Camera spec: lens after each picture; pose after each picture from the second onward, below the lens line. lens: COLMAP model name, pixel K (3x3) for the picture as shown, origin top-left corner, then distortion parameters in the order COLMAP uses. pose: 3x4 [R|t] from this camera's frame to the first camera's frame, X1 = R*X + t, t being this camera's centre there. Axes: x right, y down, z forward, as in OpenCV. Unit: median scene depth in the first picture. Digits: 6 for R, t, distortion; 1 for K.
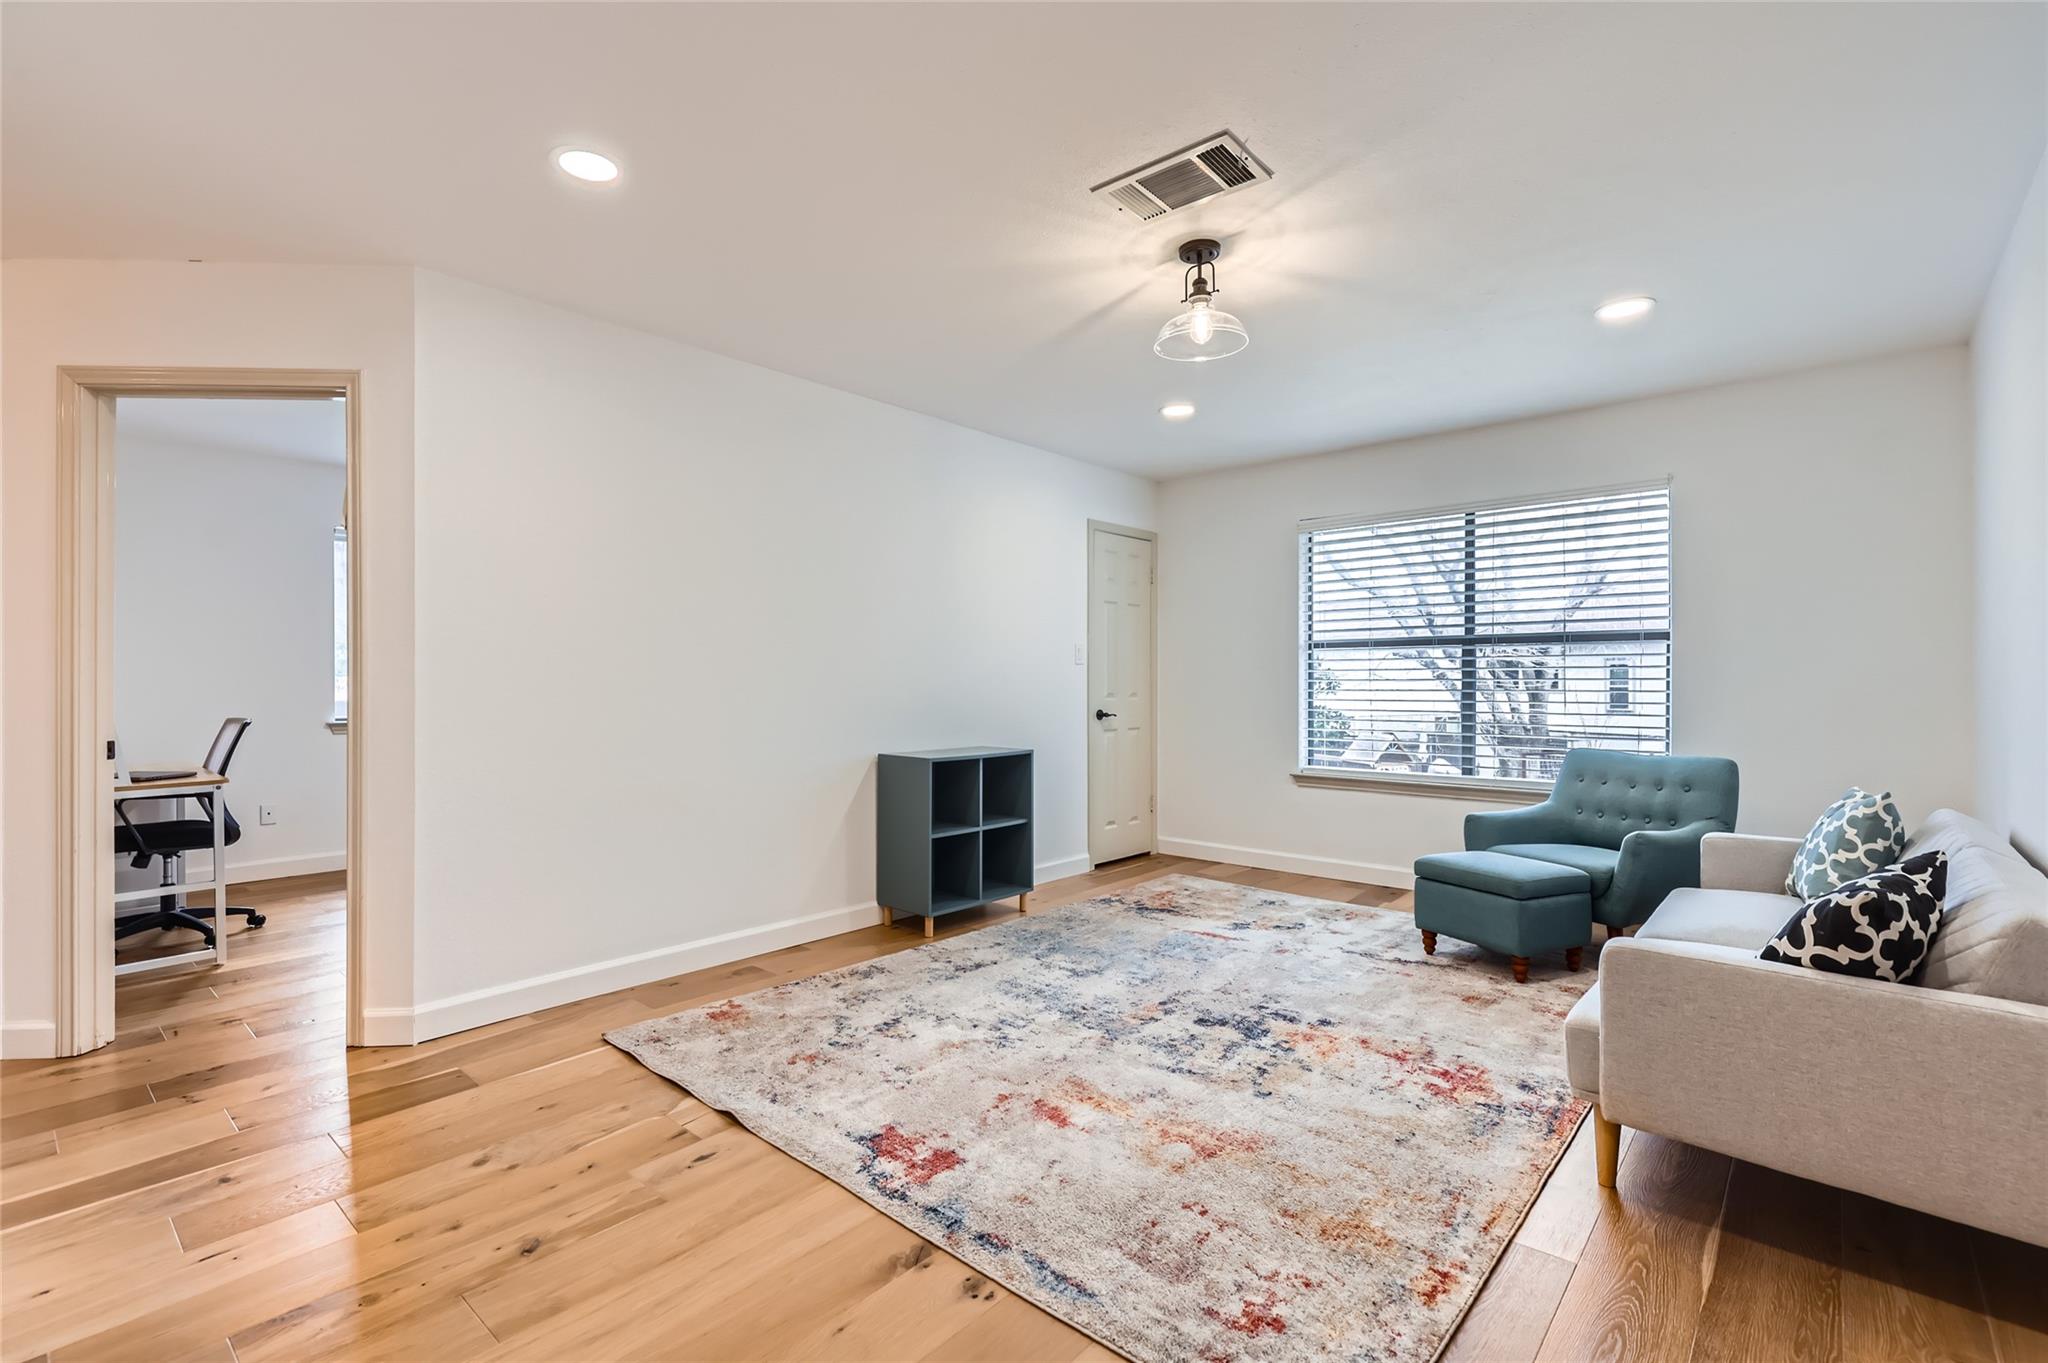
lens RADIAL K [[924.0, 0, 1019.1], [0, 924.0, 686.1], [0, 0, 1]] dist [0.004458, -0.002379]
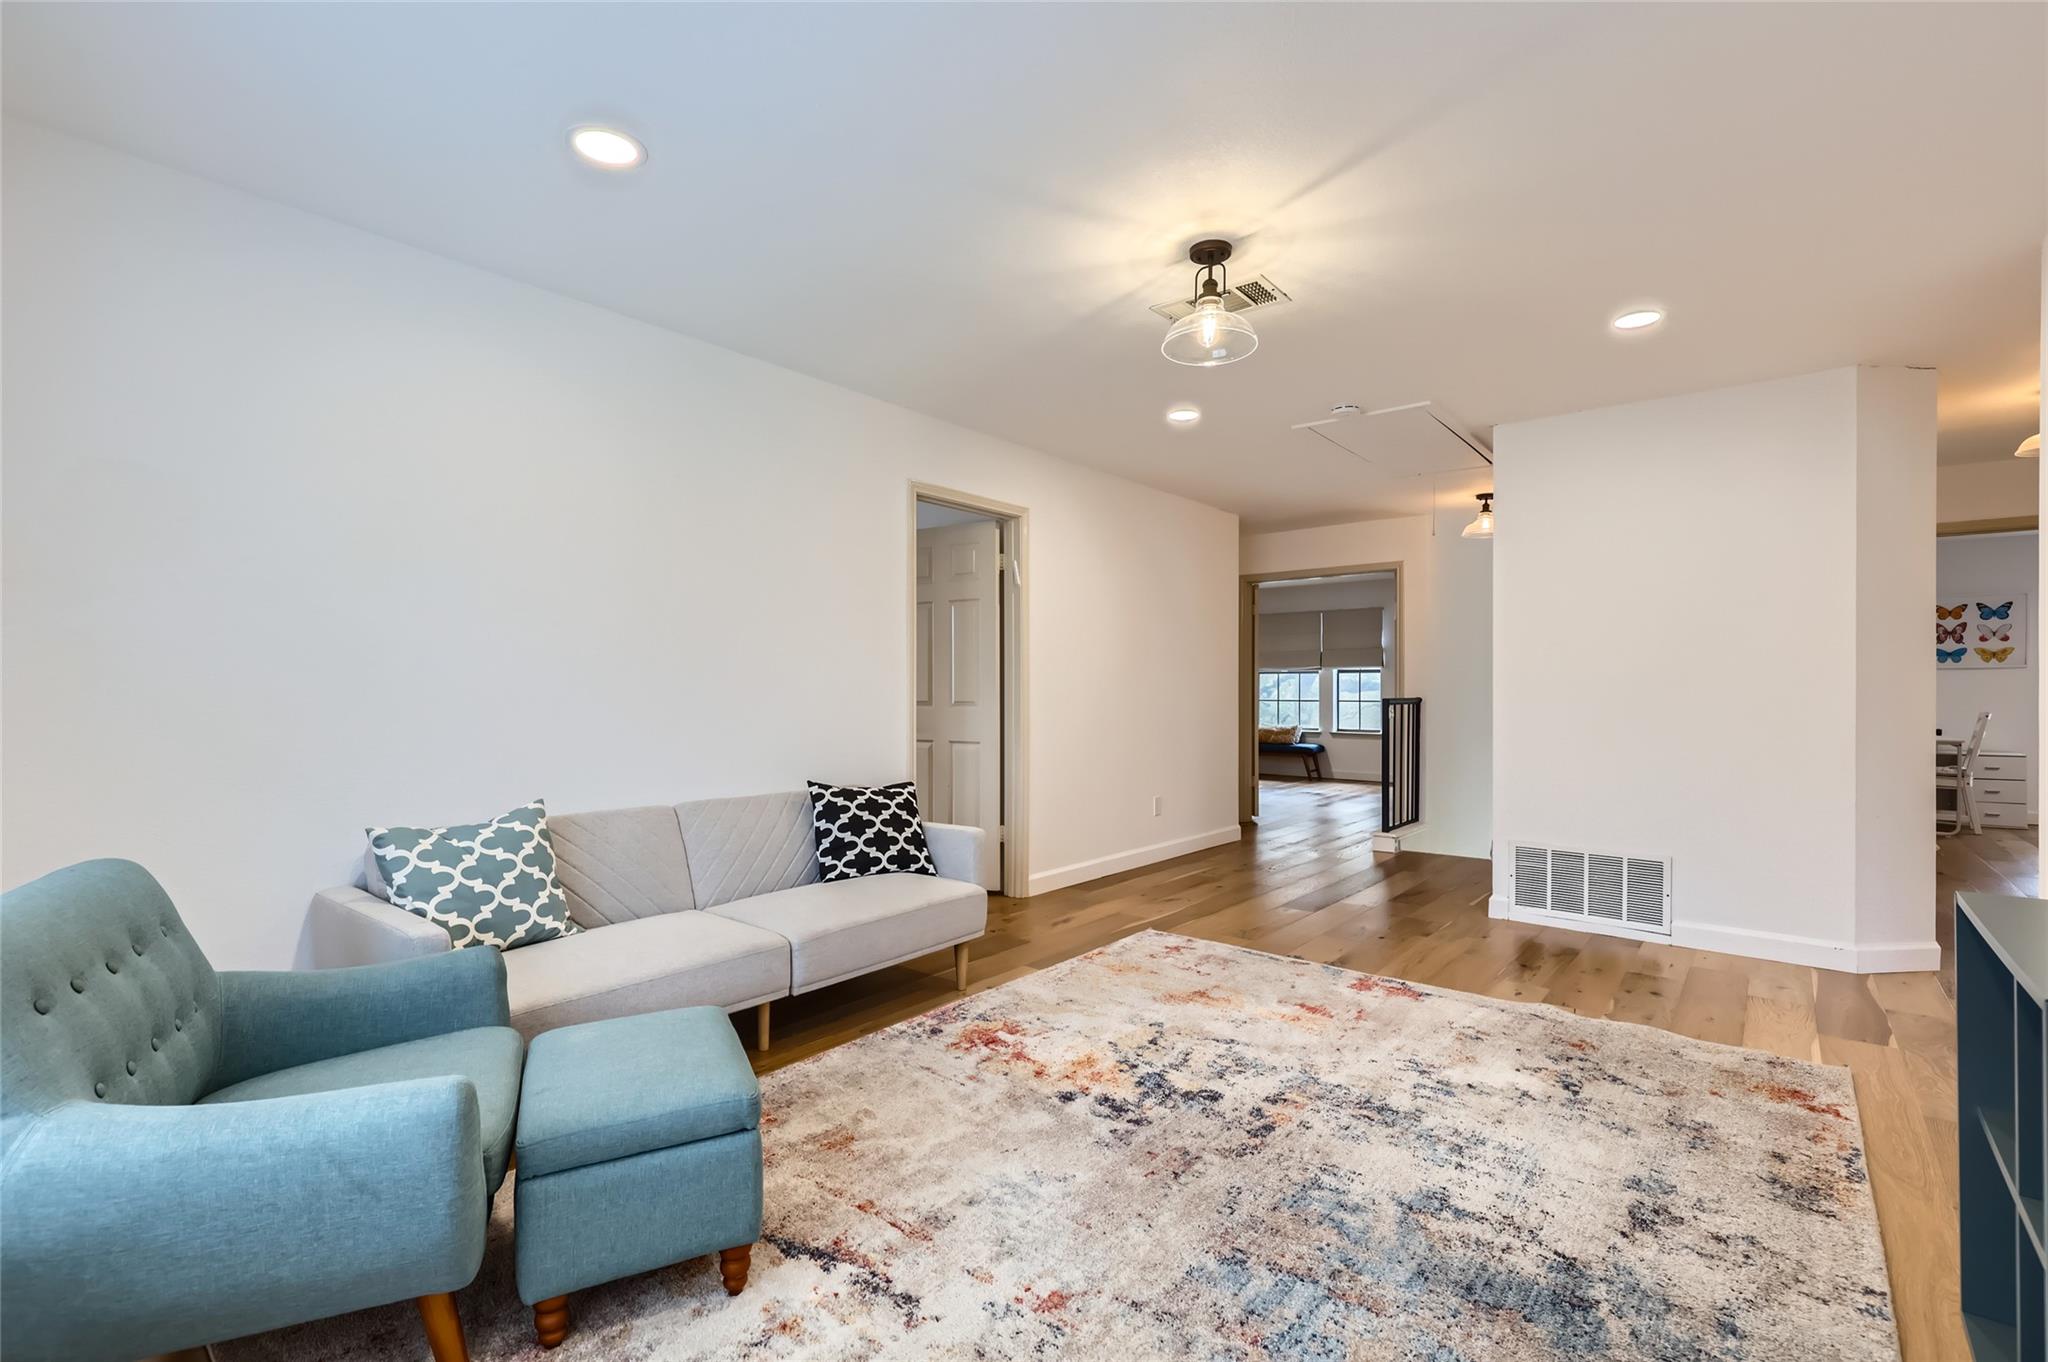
lens RADIAL K [[924.0, 0, 1019.1], [0, 924.0, 691.7], [0, 0, 1]] dist [0.004458, -0.002379]
pose [[-0.999416, 0.001495, -0.034140, 0.399492], [0.001289, 0.999981, 0.006068, -0.009038], [0.034148, 0.006020, -0.999399, 1.821101]]
